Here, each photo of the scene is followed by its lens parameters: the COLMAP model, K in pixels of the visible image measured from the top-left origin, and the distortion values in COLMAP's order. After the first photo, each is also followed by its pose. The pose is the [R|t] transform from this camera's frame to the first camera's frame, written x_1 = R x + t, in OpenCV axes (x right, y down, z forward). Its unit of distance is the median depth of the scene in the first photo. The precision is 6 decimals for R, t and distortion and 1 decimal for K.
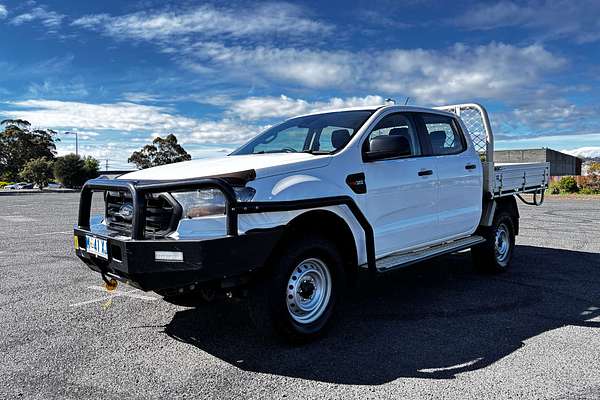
lens RADIAL K [[447.6, 0, 302.7], [0, 447.6, 198.2], [0, 0, 1]] dist [0.049216, -0.050332]
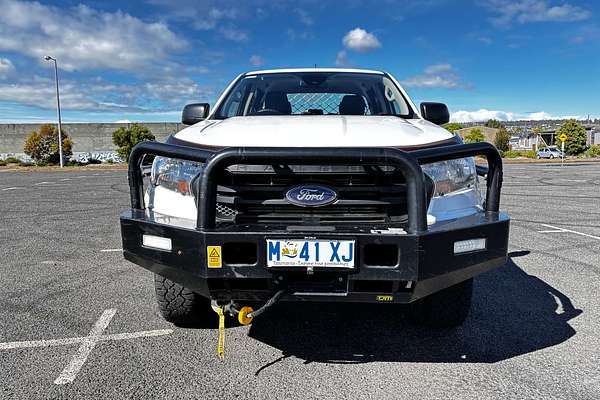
lens RADIAL K [[447.6, 0, 302.7], [0, 447.6, 198.2], [0, 0, 1]] dist [0.049216, -0.050332]
pose [[0.723198, -0.080677, 0.685912, -0.870937], [0.038243, 0.996308, 0.076864, -0.017342], [-0.689581, -0.029356, 0.723613, 0.551730]]
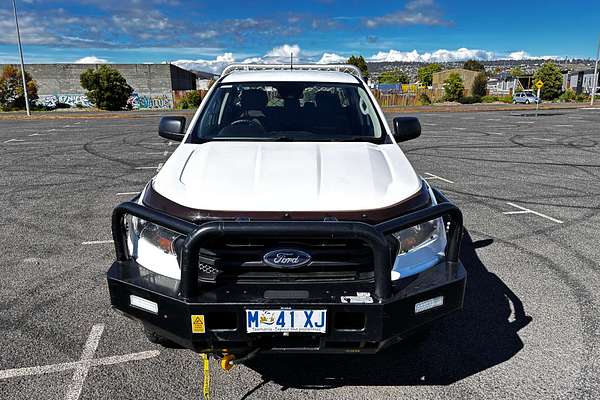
lens RADIAL K [[447.6, 0, 302.7], [0, 447.6, 198.2], [0, 0, 1]] dist [0.049216, -0.050332]
pose [[0.688887, -0.173756, 0.703735, -0.877322], [0.035356, 0.977744, 0.206800, -0.214873], [-0.724006, -0.117581, 0.679699, 0.528137]]
